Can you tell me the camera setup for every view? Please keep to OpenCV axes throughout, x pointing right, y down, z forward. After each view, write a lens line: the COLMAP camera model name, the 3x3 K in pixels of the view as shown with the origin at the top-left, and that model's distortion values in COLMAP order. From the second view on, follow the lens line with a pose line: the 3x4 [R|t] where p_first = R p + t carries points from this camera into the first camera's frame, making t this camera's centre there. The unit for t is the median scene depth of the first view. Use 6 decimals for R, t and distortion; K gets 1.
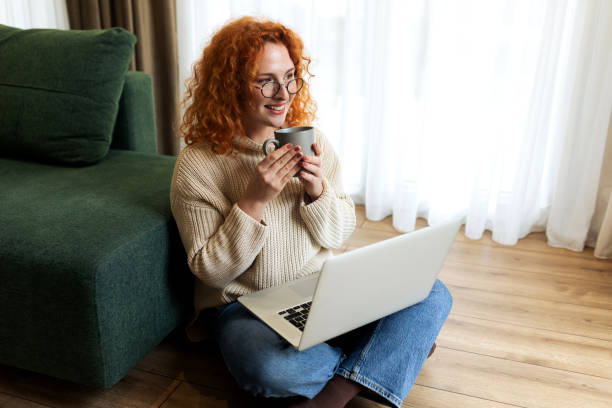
lens RADIAL K [[582.3, 0, 306.0], [0, 582.3, 204.0], [0, 0, 1]] dist [0.001820, 0.010142]
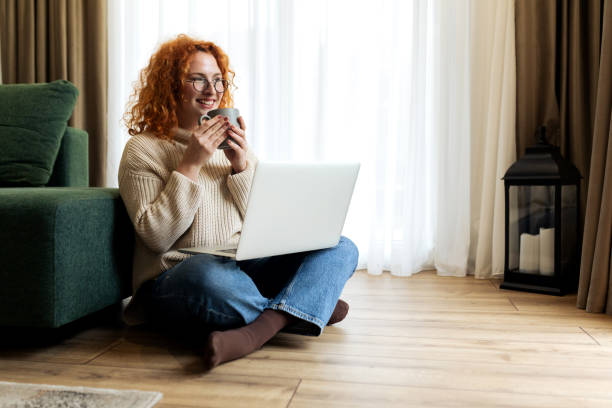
lens RADIAL K [[582.3, 0, 306.0], [0, 582.3, 204.0], [0, 0, 1]] dist [0.001820, 0.010142]
pose [[0.985229, -0.022284, 0.169785, -0.059559], [0.072766, 0.952009, -0.297293, 0.434235], [-0.155012, 0.305256, 0.939569, -0.152876]]
